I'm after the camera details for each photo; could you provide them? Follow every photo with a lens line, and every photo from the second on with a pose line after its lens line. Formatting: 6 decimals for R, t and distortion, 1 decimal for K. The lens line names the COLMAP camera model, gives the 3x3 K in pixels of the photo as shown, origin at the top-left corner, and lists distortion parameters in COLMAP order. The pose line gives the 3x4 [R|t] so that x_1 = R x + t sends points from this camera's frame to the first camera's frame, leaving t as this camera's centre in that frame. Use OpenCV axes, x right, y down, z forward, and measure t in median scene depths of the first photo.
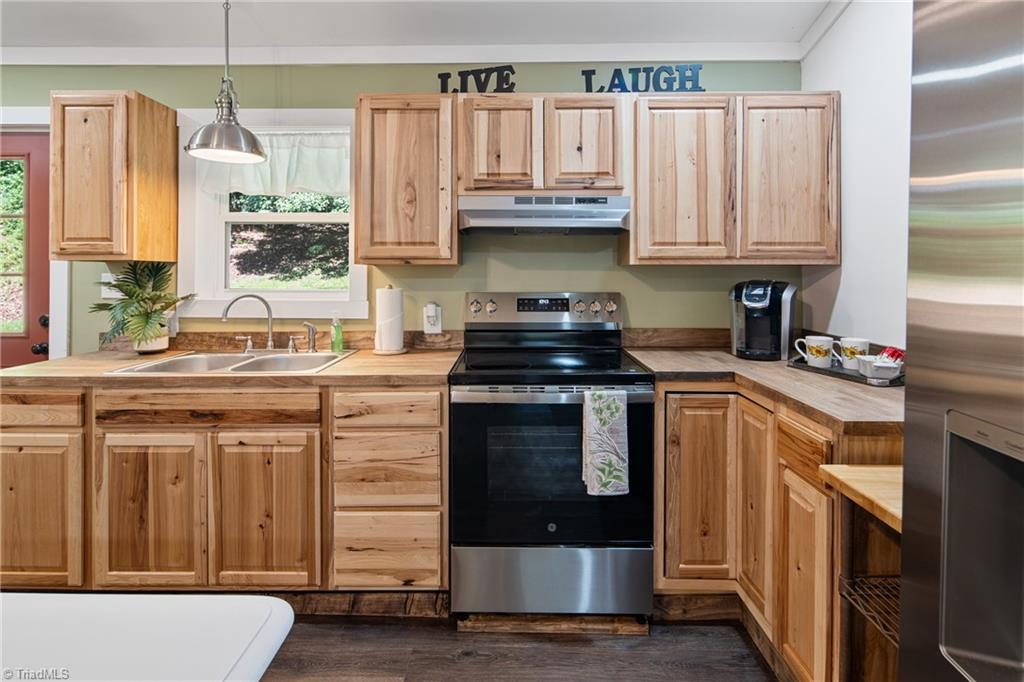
lens RADIAL K [[511.2, 0, 510.7], [0, 511.2, 267.6], [0, 0, 1]] dist [0.002011, -0.000546]
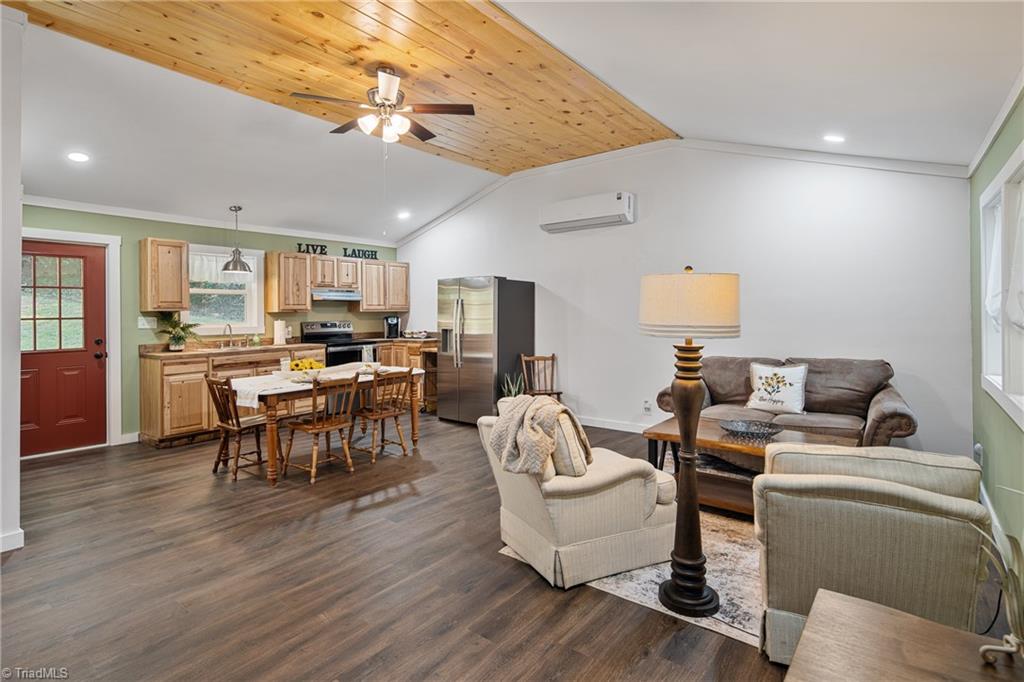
lens RADIAL K [[508.1, 0, 513.9], [0, 508.1, 308.0], [0, 0, 1]] dist [-0.000704, -0.000763]
pose [[0.593515, 0.000958, 0.804822, -1.786237], [0.006832, 0.999957, -0.006229, -0.002327], [-0.804794, 0.009196, 0.593483, -1.698835]]
